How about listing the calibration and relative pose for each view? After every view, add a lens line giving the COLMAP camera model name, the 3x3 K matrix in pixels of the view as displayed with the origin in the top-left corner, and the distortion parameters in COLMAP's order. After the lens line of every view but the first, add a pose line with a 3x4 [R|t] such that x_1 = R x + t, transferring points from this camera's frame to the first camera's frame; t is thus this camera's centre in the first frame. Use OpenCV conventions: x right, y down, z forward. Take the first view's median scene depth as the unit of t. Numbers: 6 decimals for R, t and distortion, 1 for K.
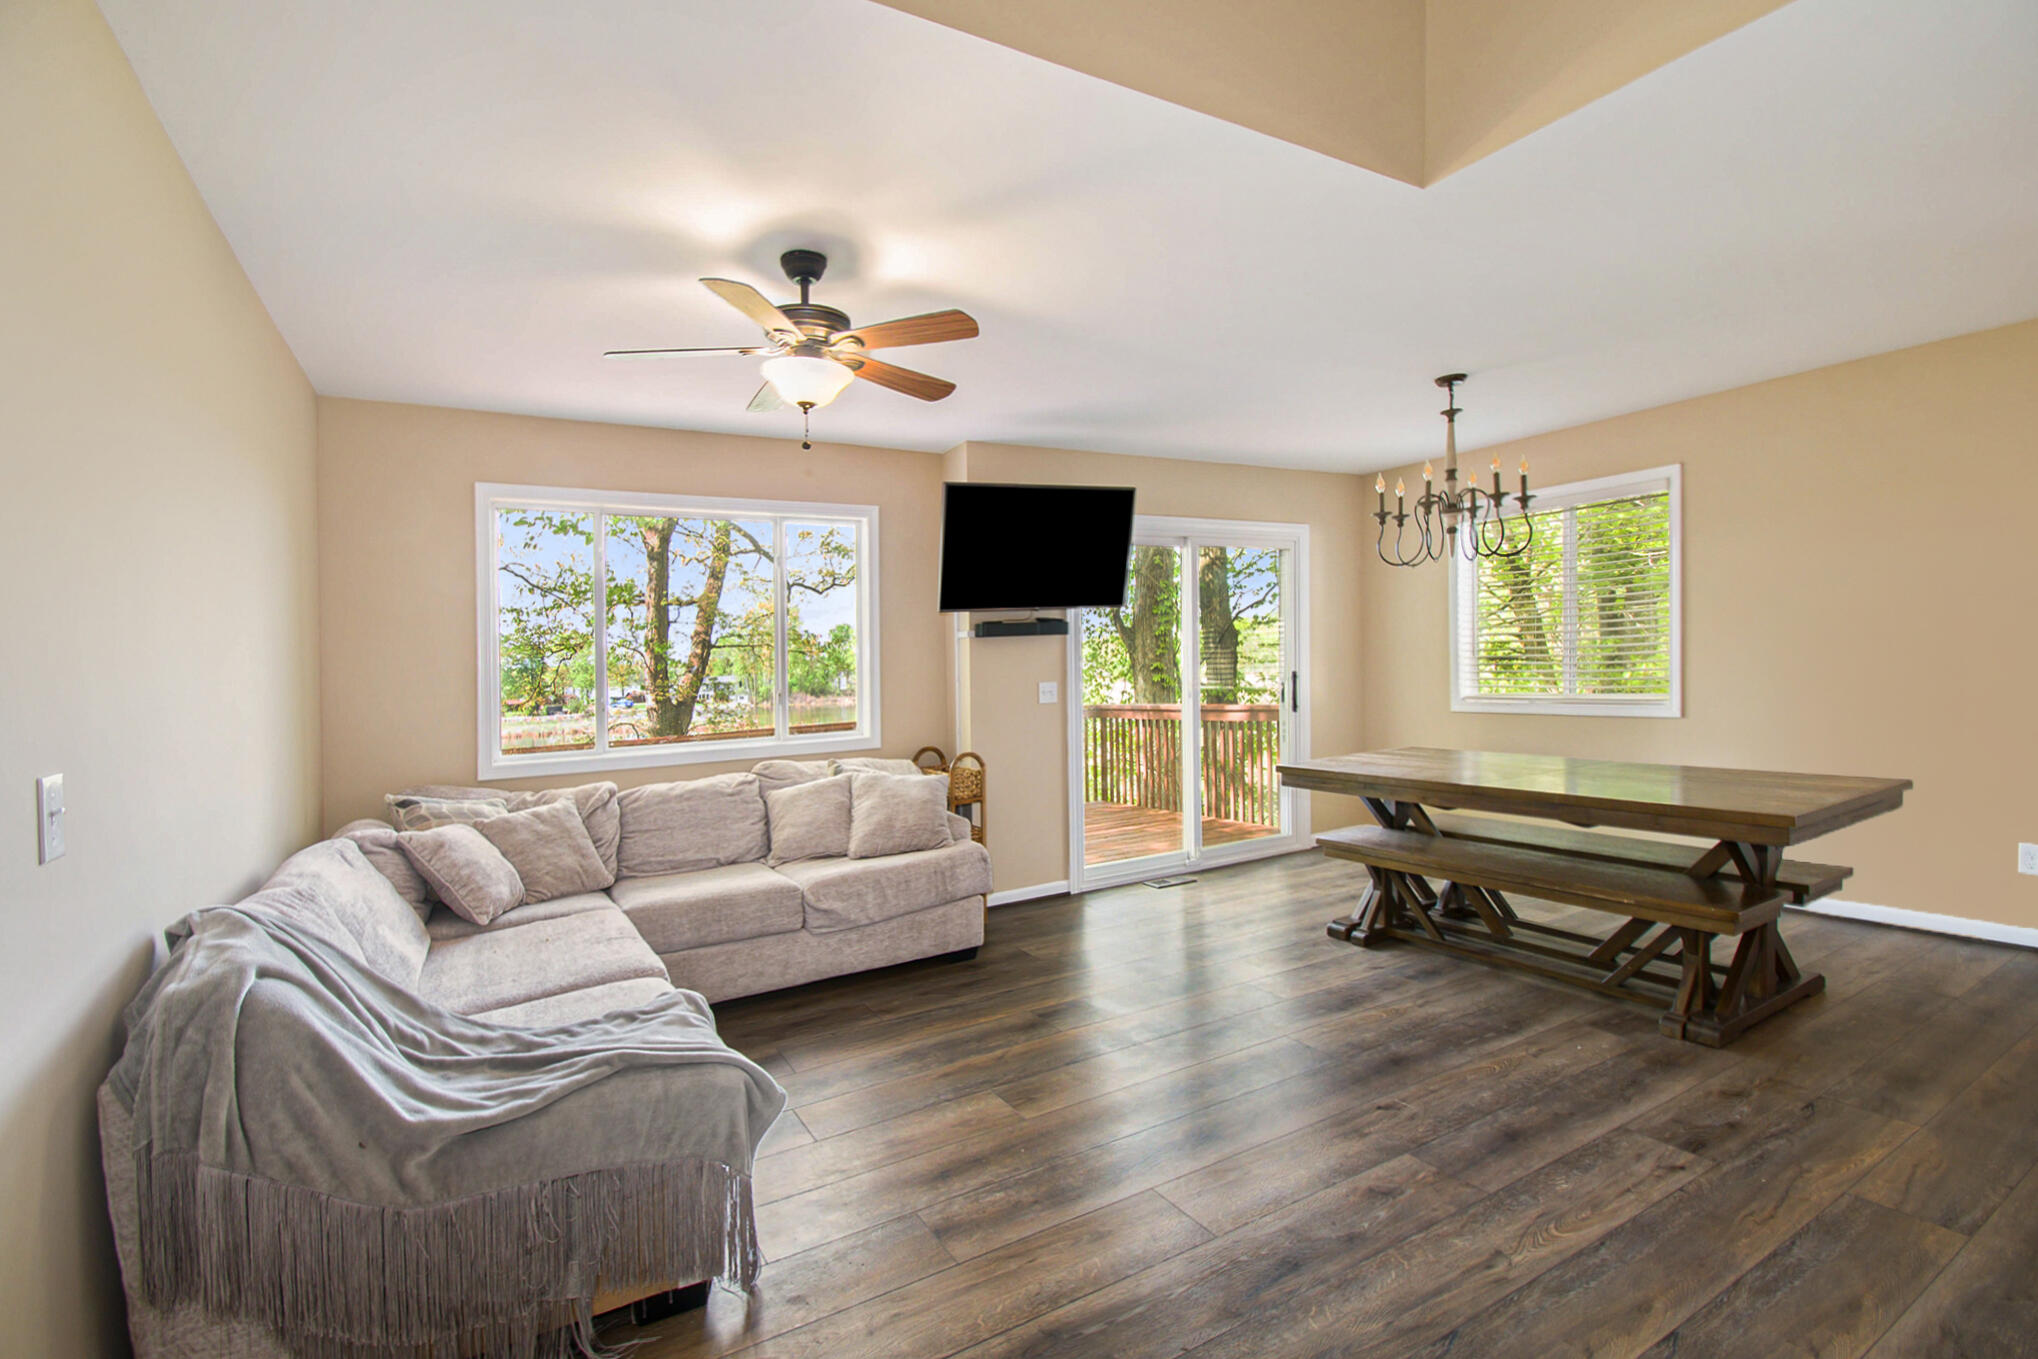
lens RADIAL K [[920.2, 0, 1019.0], [0, 920.2, 679.5], [0, 0, 1]] dist [-0.012469, -0.000068]
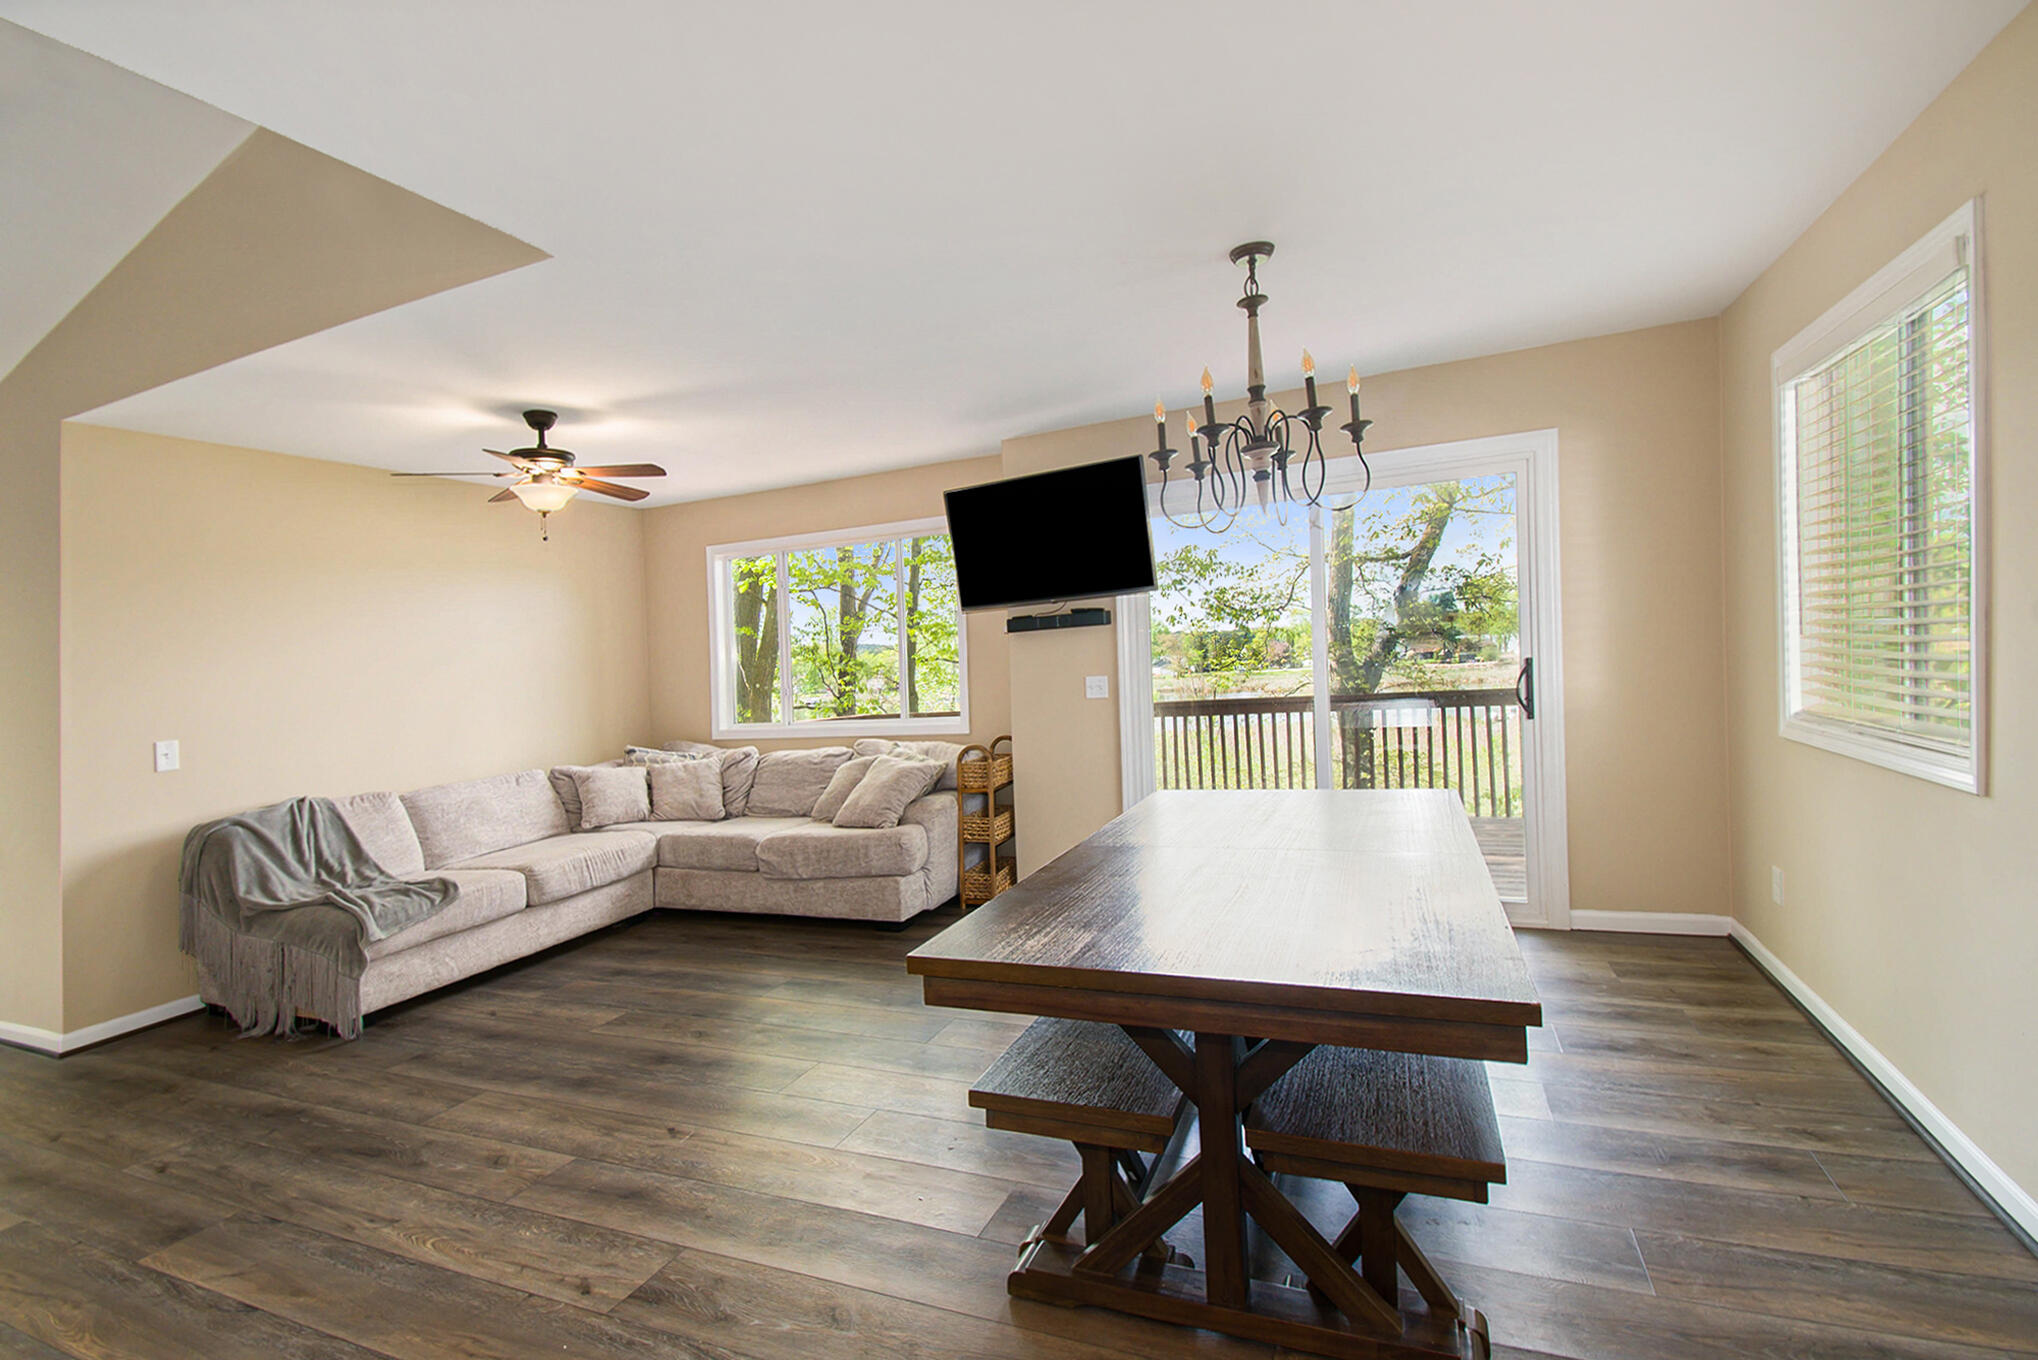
lens RADIAL K [[948.2, 0, 1017.9], [0, 948.2, 661.0], [0, 0, 1]] dist [0.025489, 0.000099]
pose [[0.599574, 0.007523, -0.800284, 1.028761], [0.022859, 0.999387, 0.026521, -0.054068], [0.799993, -0.034195, 0.599034, 0.475598]]
